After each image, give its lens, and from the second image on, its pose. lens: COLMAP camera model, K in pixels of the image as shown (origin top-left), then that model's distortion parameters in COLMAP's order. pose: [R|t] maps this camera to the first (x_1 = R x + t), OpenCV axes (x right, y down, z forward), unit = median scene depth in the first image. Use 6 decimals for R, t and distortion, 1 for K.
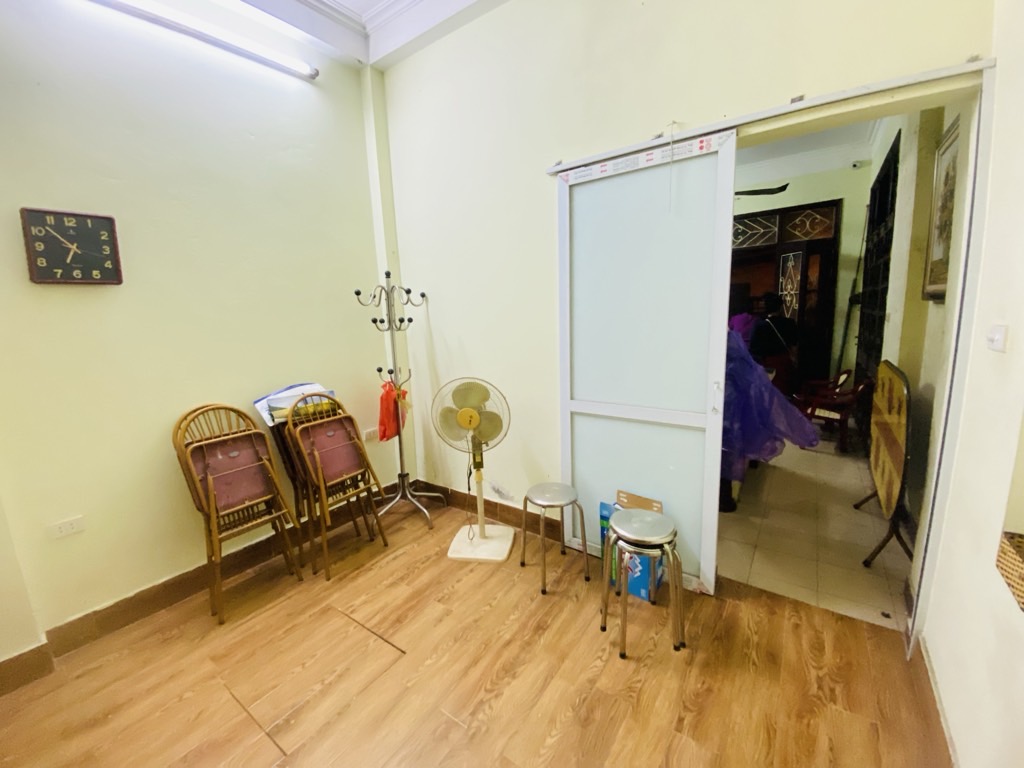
lens RADIAL K [[420.0, 0, 511.8], [0, 420.0, 382.0], [0, 0, 1]] dist [0.043018, -0.028927]
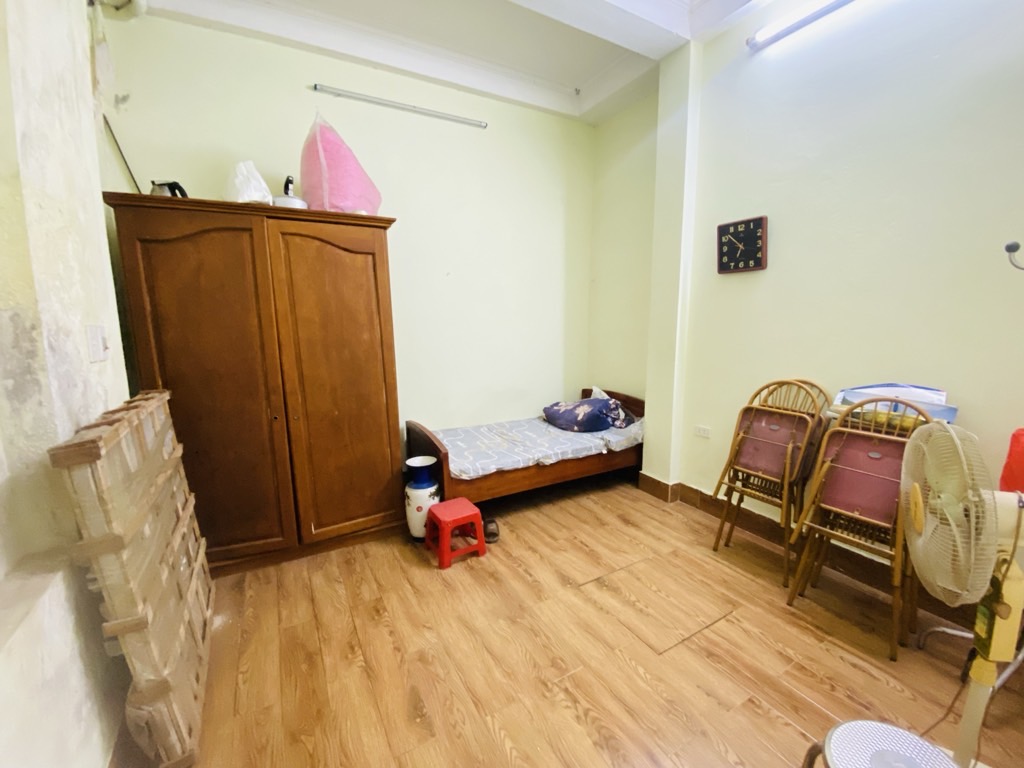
lens RADIAL K [[420.0, 0, 511.8], [0, 420.0, 382.0], [0, 0, 1]] dist [0.043018, -0.028927]
pose [[-0.423549, 0.178159, -0.888181, 0.578793], [-0.122230, 0.960263, 0.250906, -0.132211], [0.897589, 0.214833, -0.384942, 0.878230]]
